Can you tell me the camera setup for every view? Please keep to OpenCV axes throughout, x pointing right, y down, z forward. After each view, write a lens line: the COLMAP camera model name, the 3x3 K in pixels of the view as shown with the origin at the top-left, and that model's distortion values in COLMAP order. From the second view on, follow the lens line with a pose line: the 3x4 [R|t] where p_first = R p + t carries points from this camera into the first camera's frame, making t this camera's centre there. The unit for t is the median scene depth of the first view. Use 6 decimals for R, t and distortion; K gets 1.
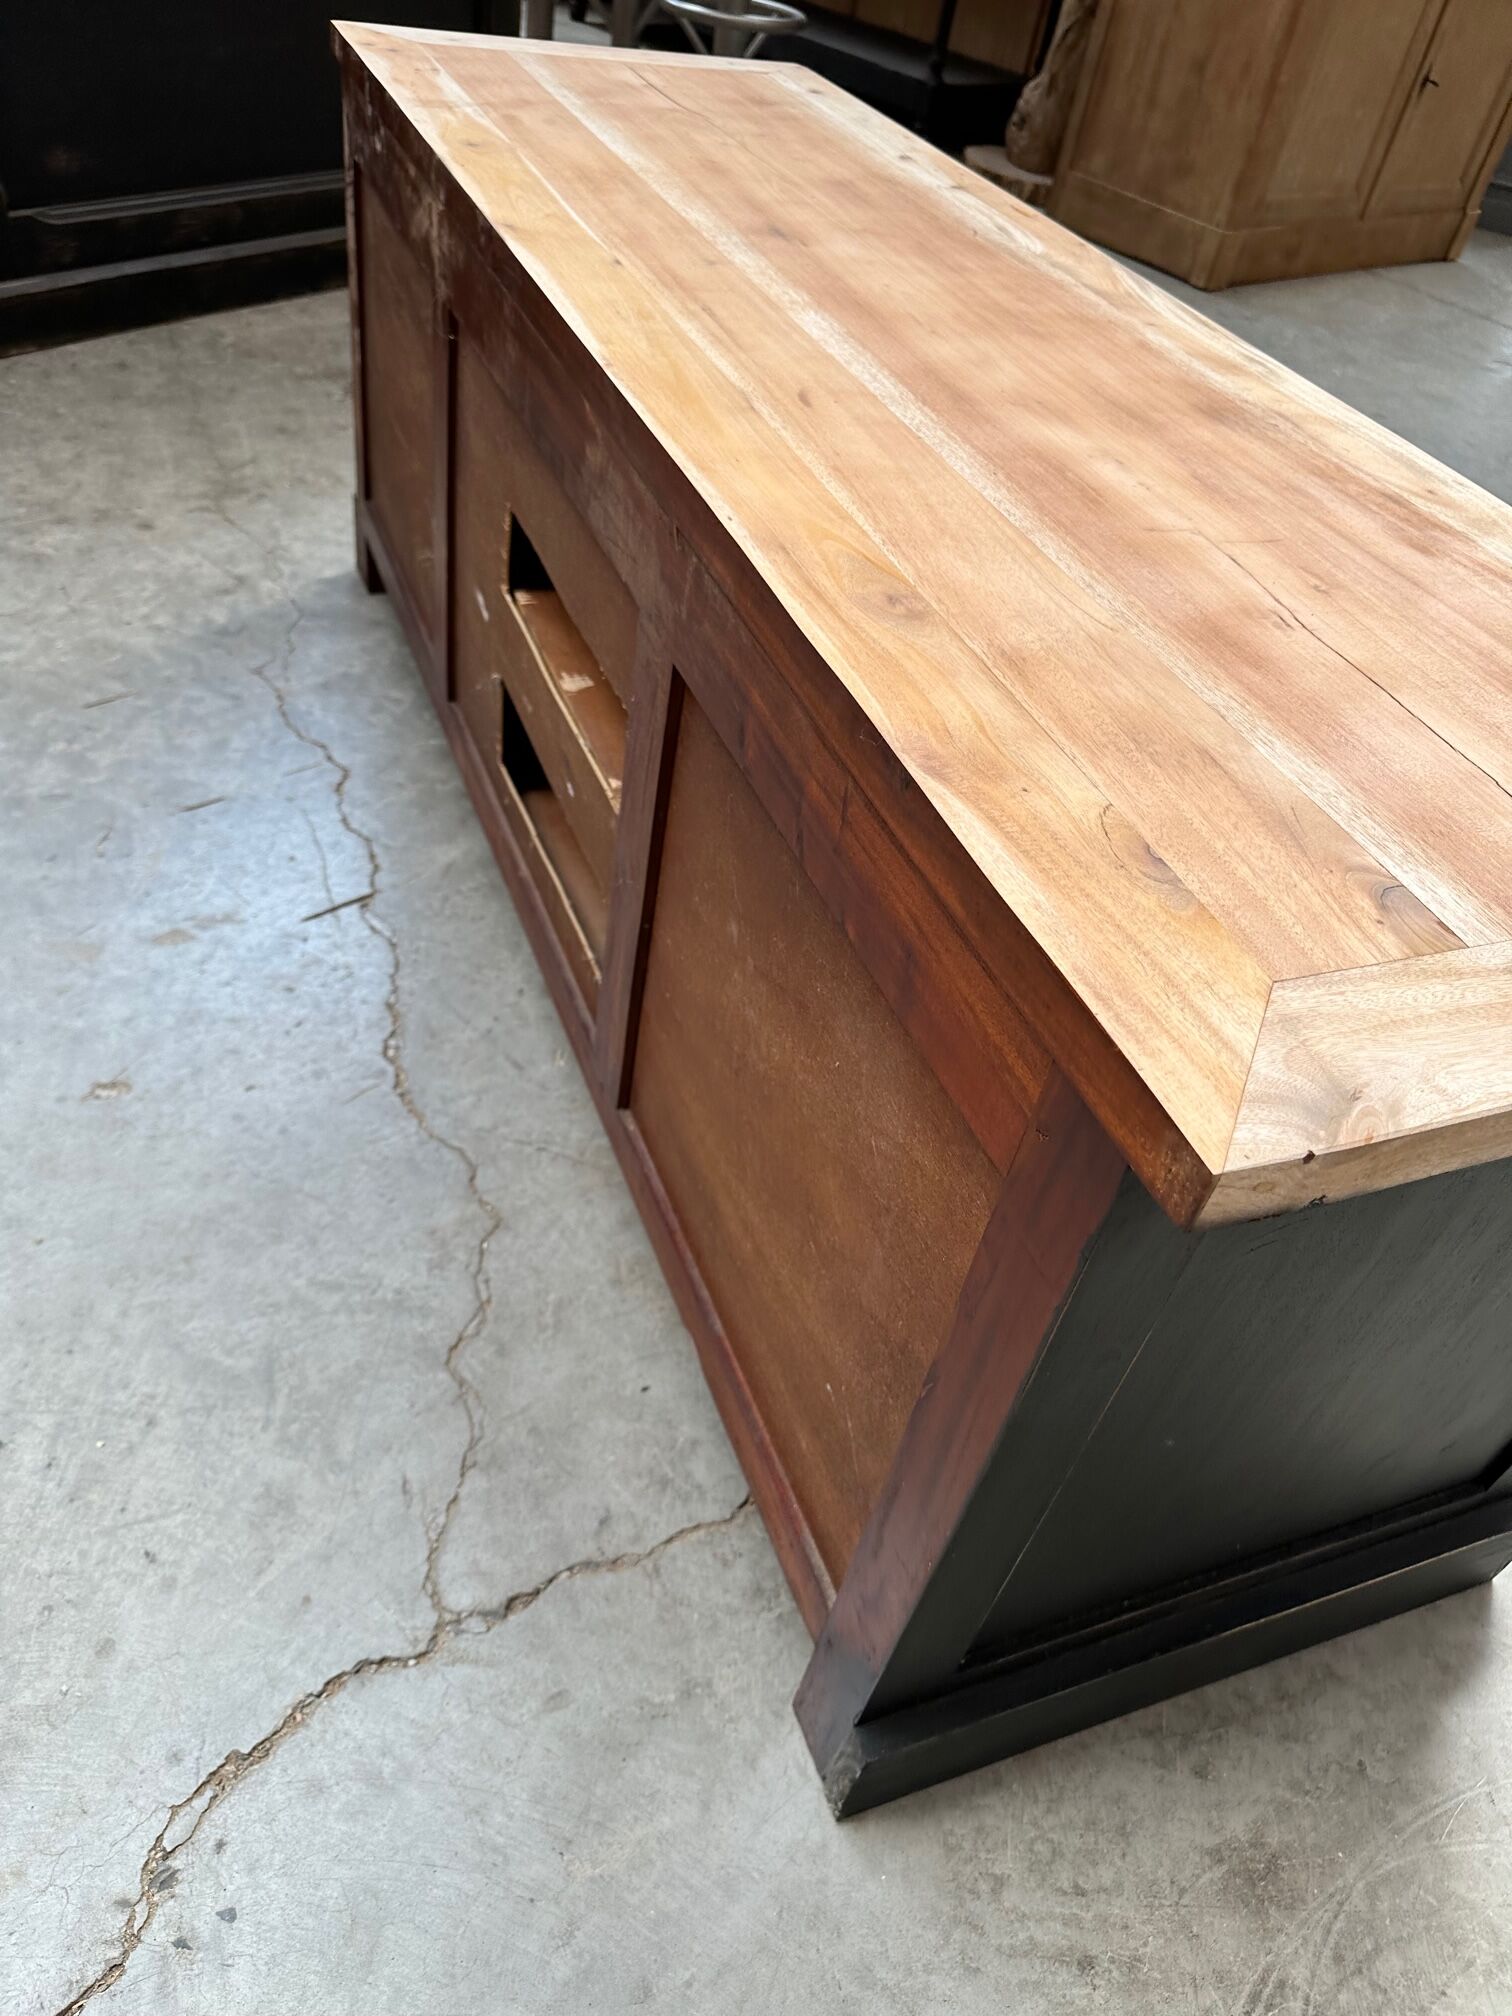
lens RADIAL K [[1416.3, 0, 741.2], [0, 1416.3, 1013.4], [0, 0, 1]] dist [0.018828, -0.033885]
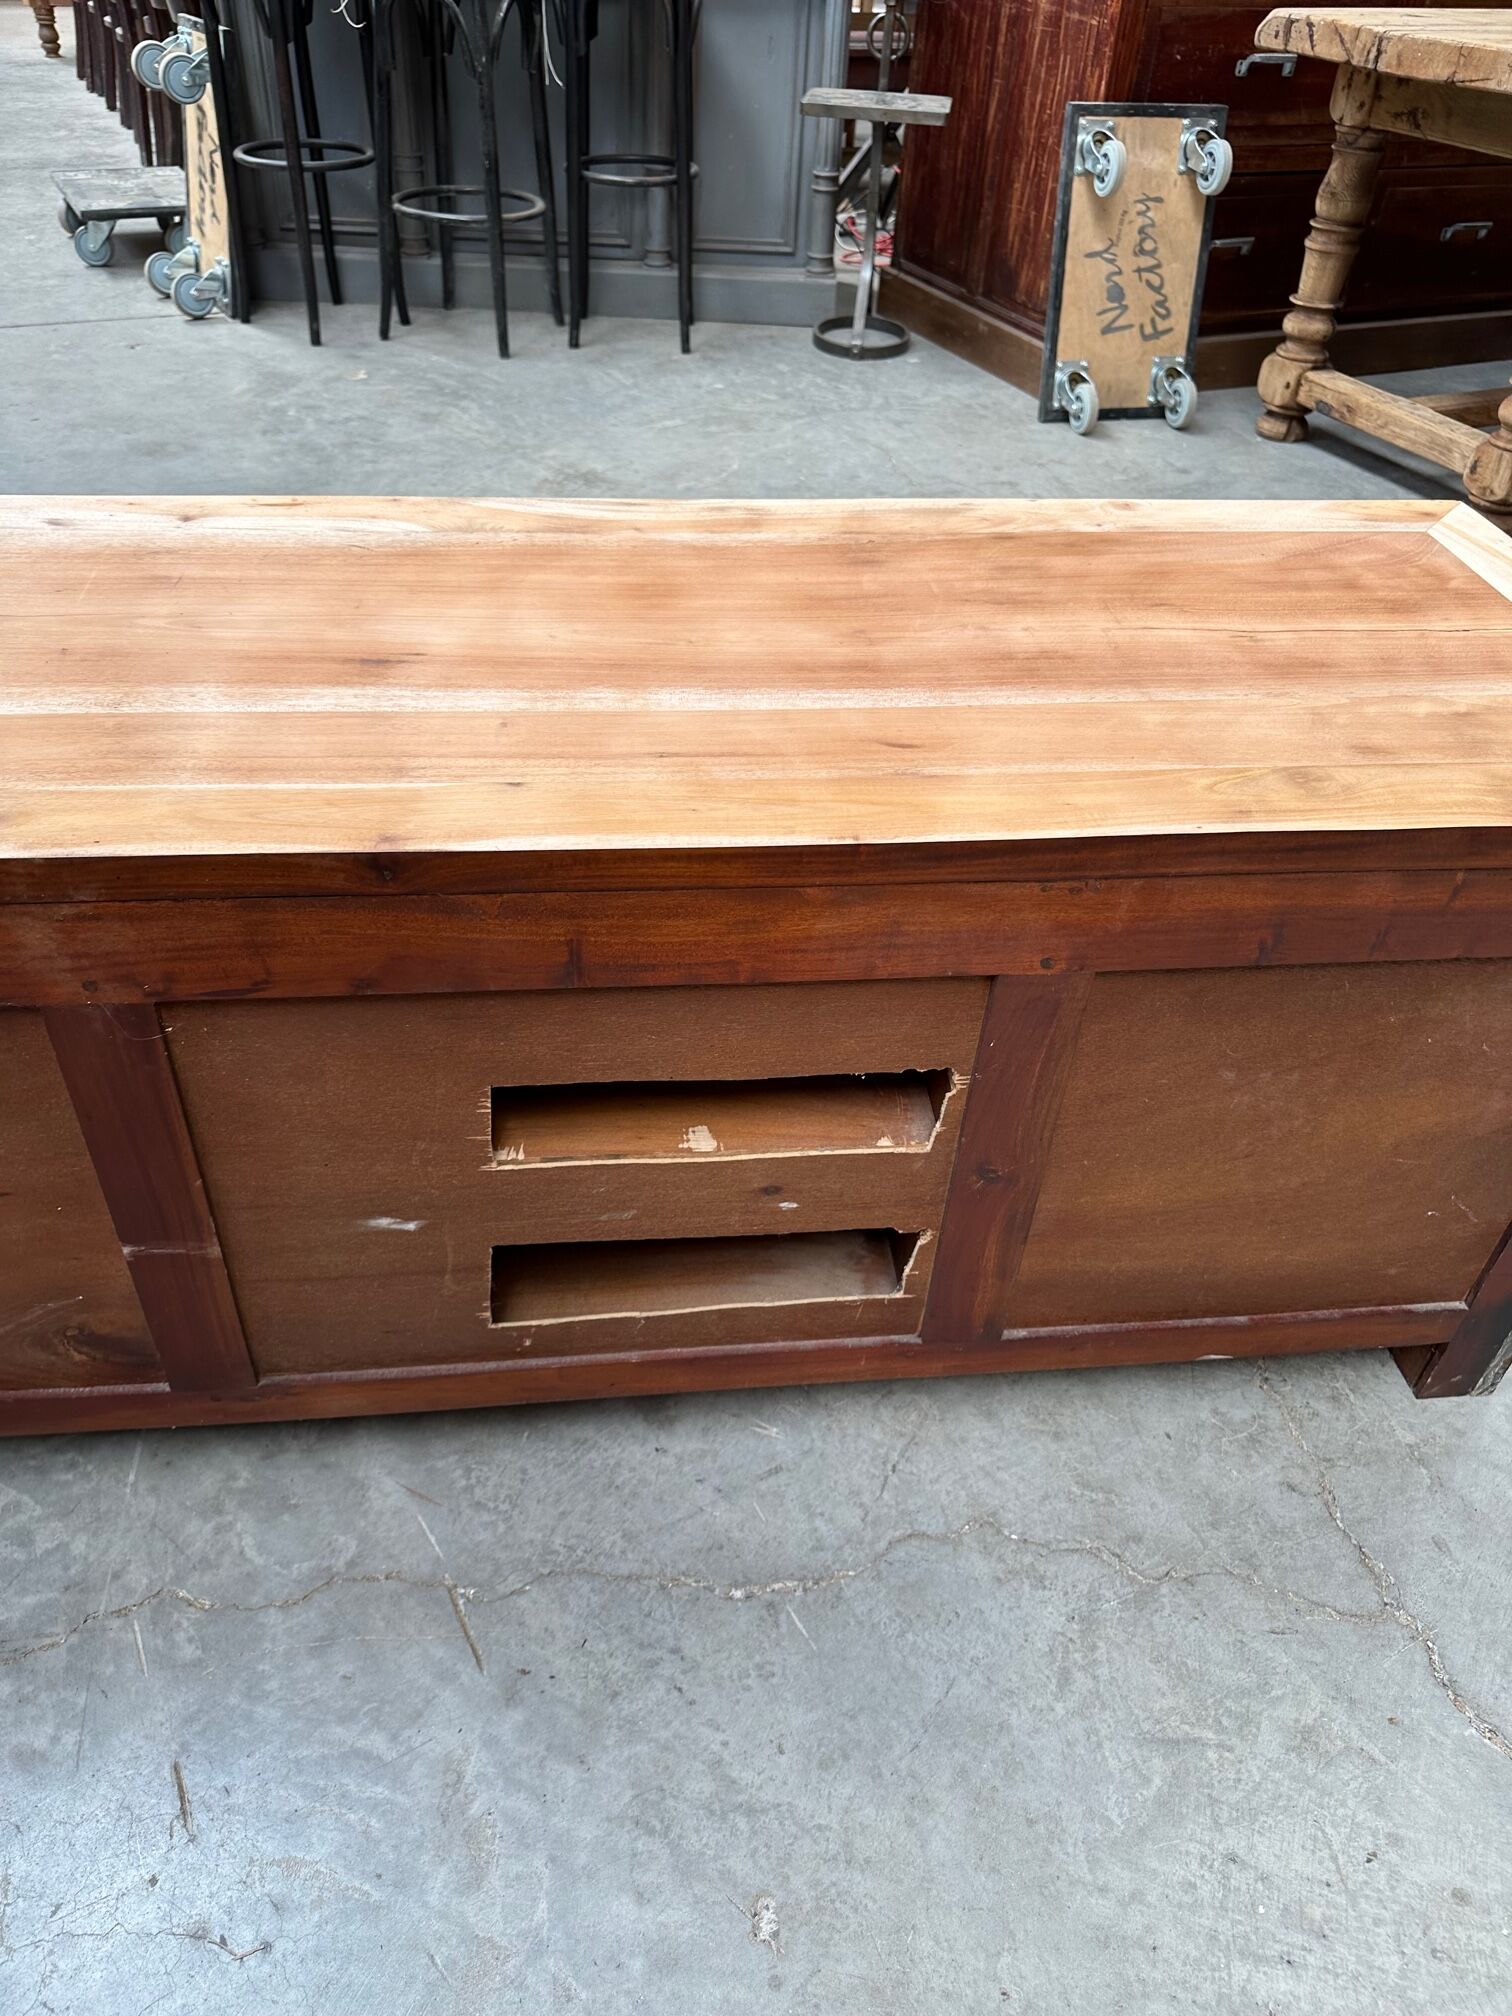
lens RADIAL K [[1416.3, 0, 764.1], [0, 1416.3, 1005.7], [0, 0, 1]] dist [0.018828, -0.033885]
pose [[0.266839, -0.716221, 0.644844, -0.712503], [0.654580, 0.625778, 0.424178, -0.729464], [-0.707335, 0.308915, 0.635806, 0.402576]]
